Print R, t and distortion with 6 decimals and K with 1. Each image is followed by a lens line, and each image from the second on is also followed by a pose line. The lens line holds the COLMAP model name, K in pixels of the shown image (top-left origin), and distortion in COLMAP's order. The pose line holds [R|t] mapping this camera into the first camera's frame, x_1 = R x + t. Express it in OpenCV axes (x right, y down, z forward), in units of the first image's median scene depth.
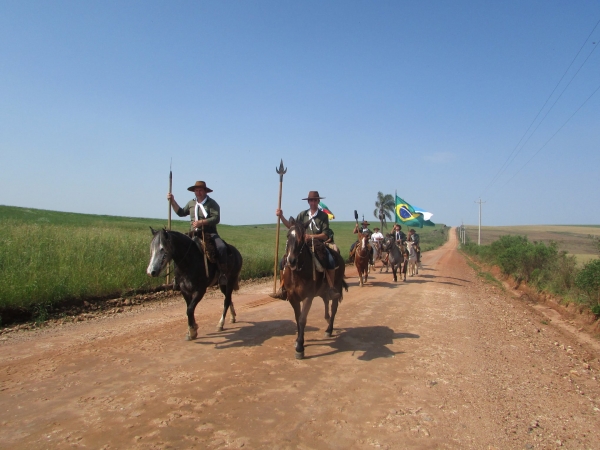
lens RADIAL K [[428.2, 0, 301.8], [0, 428.2, 223.6], [0, 0, 1]] dist [-0.009279, -0.013446]
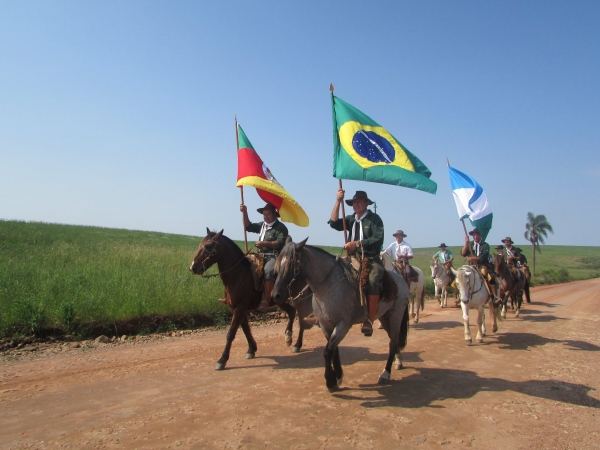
lens RADIAL K [[428.2, 0, 301.9], [0, 428.2, 223.7], [0, 0, 1]] dist [-0.009279, -0.013446]
pose [[0.949266, -0.023943, -0.313562, 0.046962], [0.005847, 0.998269, -0.058524, 0.007074], [0.314420, 0.053722, 0.947763, -0.353187]]
